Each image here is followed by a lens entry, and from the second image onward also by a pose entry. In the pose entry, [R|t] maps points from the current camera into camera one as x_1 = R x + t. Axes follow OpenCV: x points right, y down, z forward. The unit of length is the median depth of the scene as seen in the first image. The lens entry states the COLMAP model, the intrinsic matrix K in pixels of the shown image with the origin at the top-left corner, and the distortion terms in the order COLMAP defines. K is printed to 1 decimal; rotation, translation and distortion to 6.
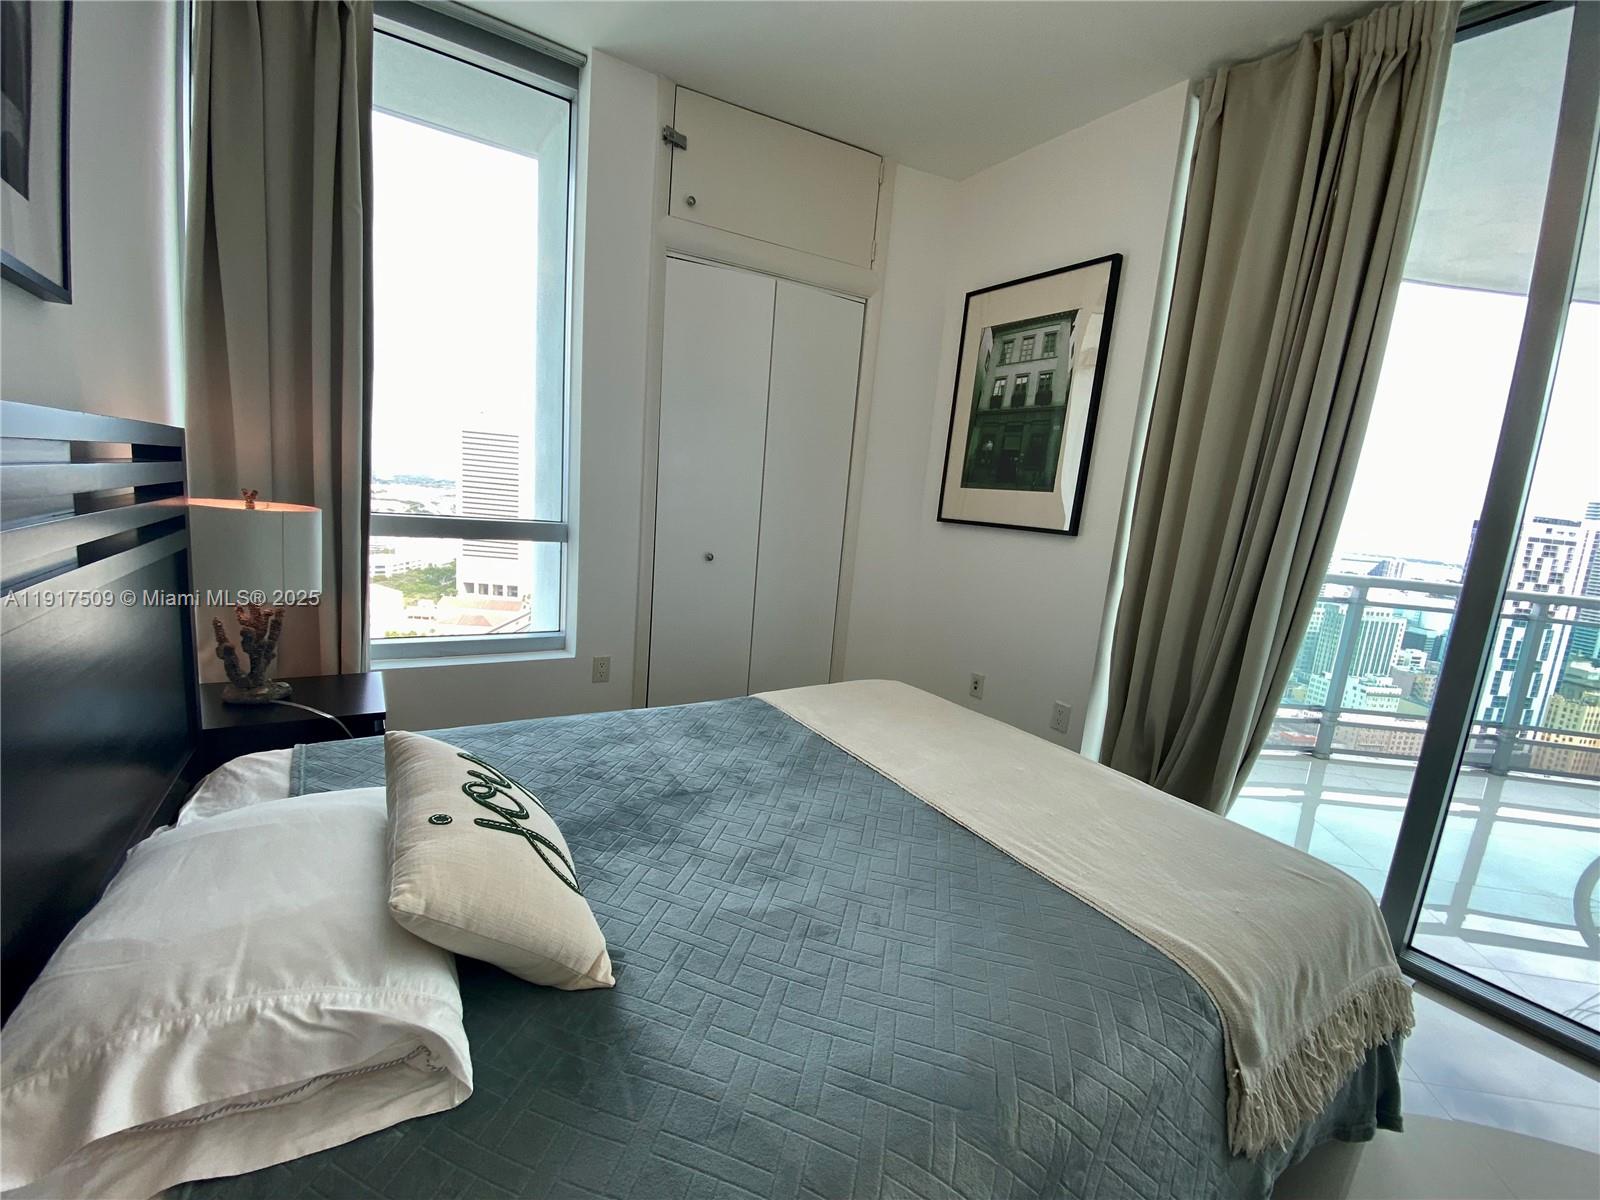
lens RADIAL K [[644.6, 0, 790.2], [0, 644.6, 601.9], [0, 0, 1]] dist [0.012796, -0.016731]
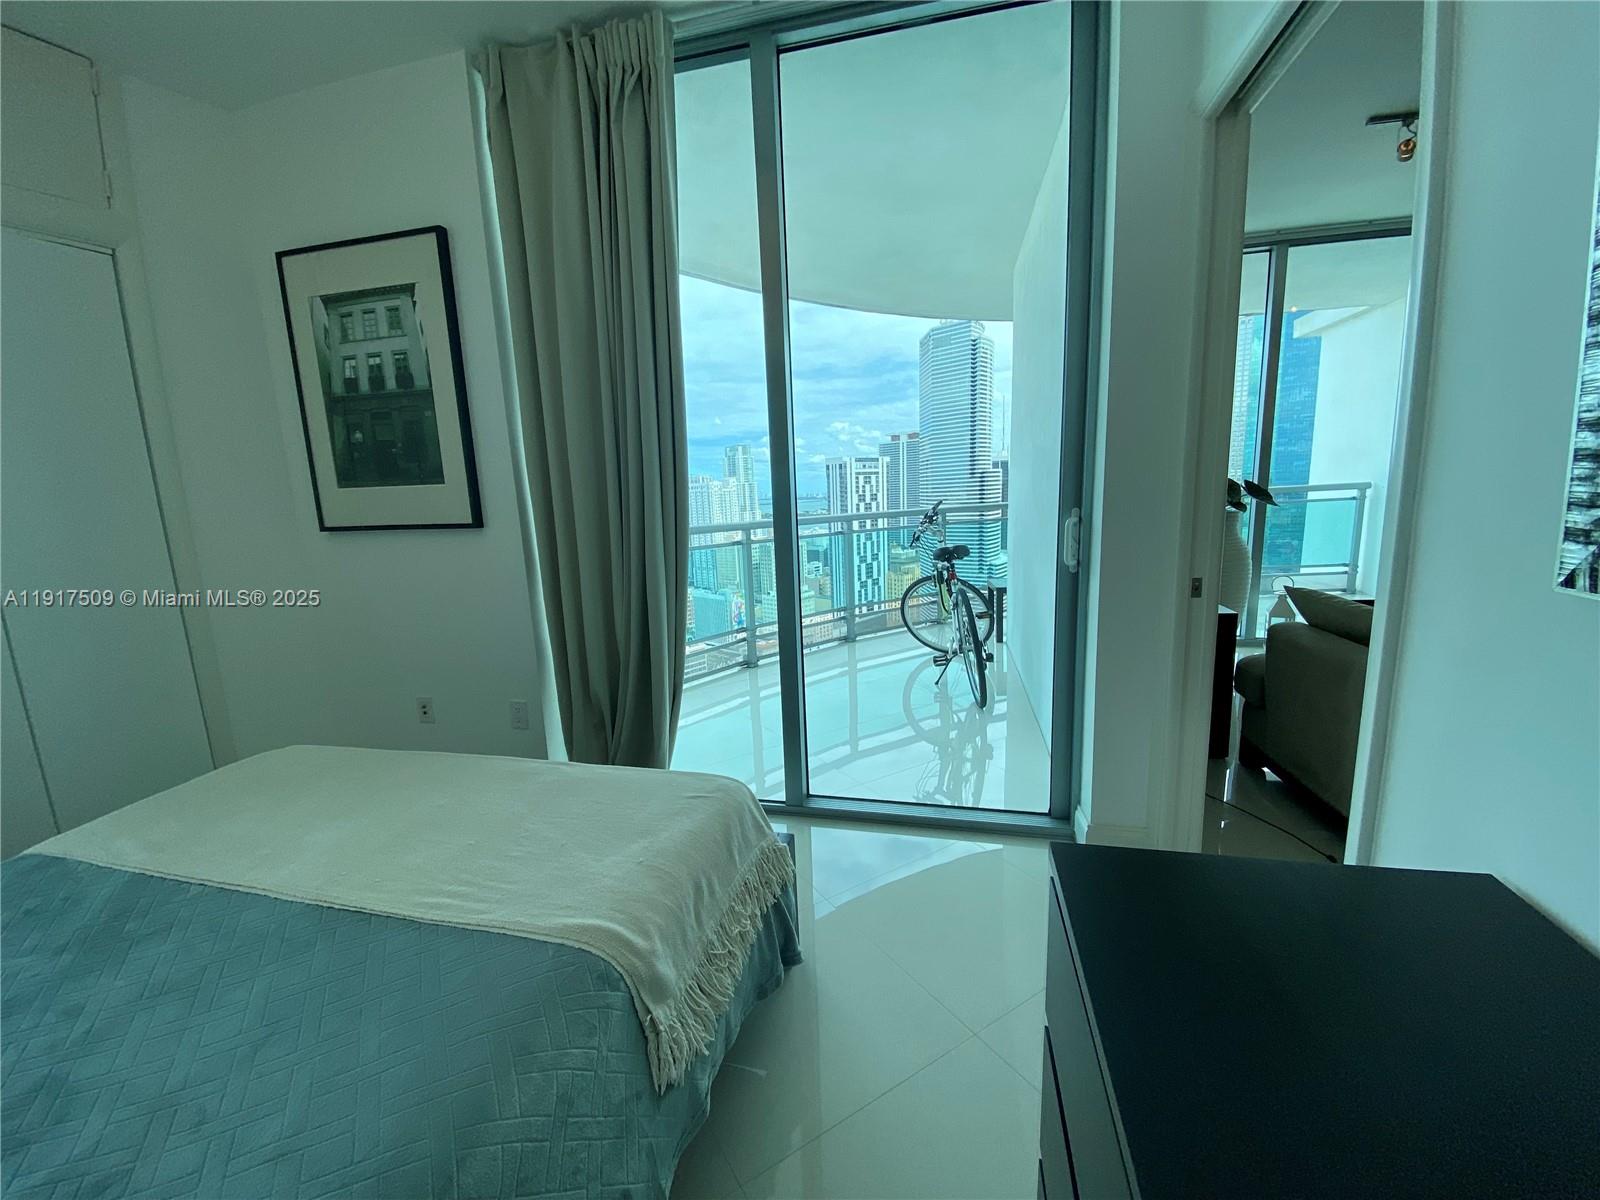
lens RADIAL K [[644.6, 0, 796.3], [0, 644.6, 602.1], [0, 0, 1]] dist [0.012796, -0.016731]
pose [[0.712245, -0.231186, 0.662767, 0.156709], [0.214499, 0.970724, 0.108096, -0.000265], [-0.668354, 0.065173, 0.740983, -0.000553]]
